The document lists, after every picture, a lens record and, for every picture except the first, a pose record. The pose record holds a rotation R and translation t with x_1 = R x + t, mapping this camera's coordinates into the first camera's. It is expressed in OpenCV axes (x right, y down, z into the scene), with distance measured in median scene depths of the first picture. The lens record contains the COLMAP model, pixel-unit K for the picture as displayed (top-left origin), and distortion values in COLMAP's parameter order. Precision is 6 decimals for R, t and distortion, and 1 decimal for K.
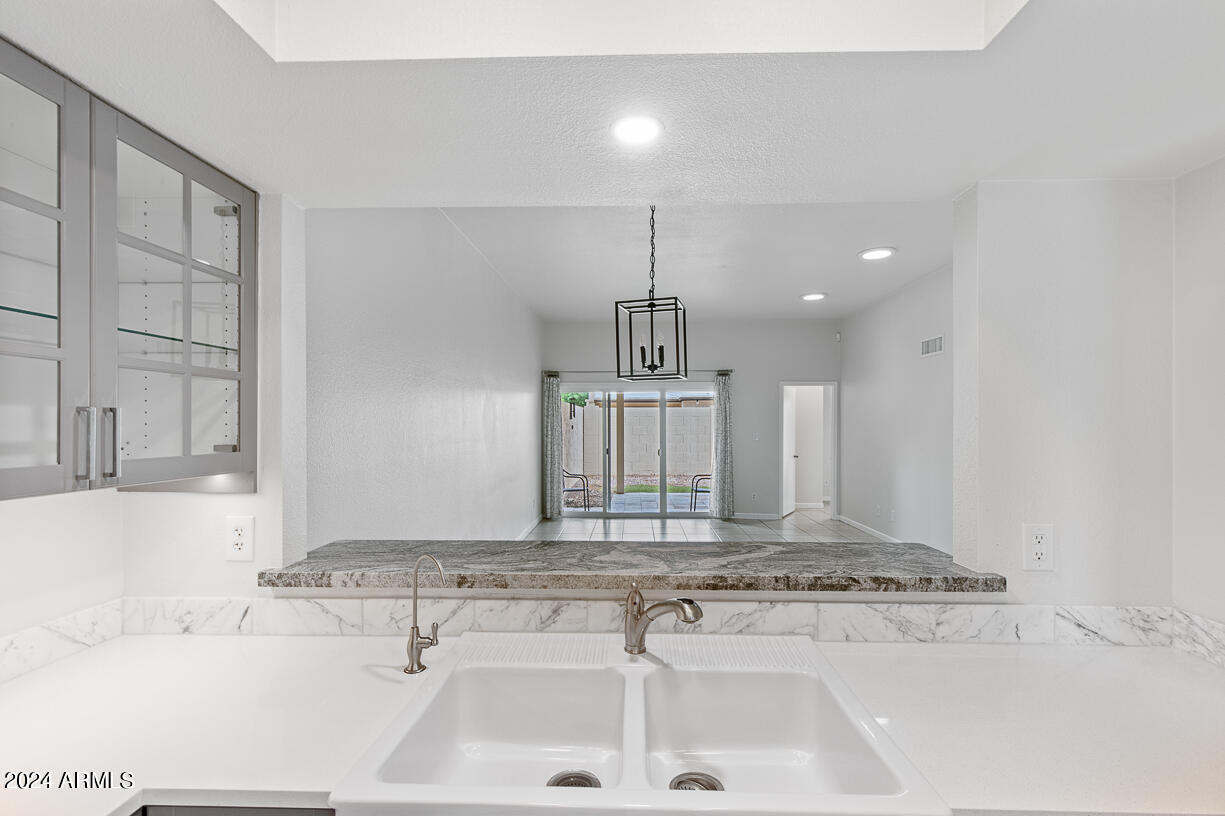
lens RADIAL K [[553.7, 0, 616.3], [0, 553.7, 423.0], [0, 0, 1]] dist [0.002757, -0.000381]
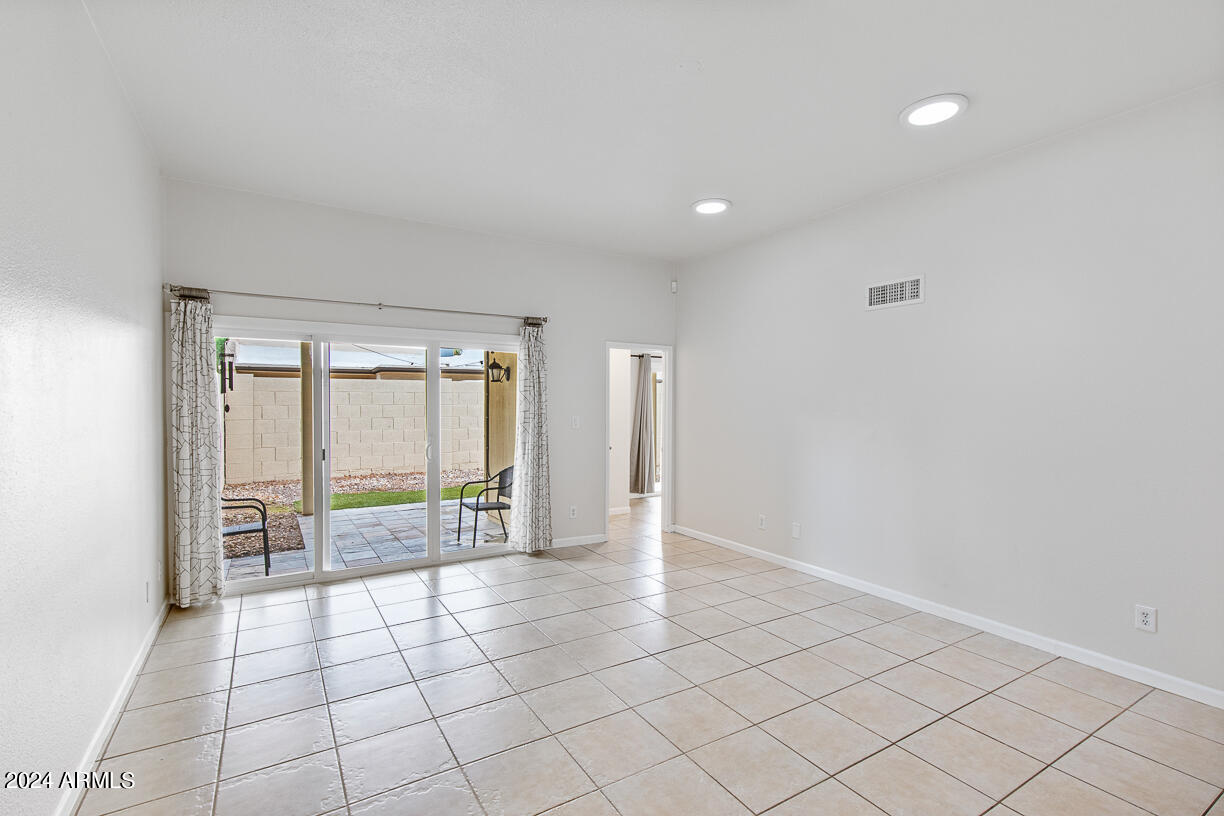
lens RADIAL K [[562.3, 0, 615.4], [0, 562.3, 411.8], [0, 0, 1]] dist [0.003864, 0.000231]
pose [[0.831786, -0.006943, 0.555054, -0.457557], [-0.003007, 0.999851, 0.017012, 0.003968], [-0.555089, -0.015819, 0.831641, 2.262821]]
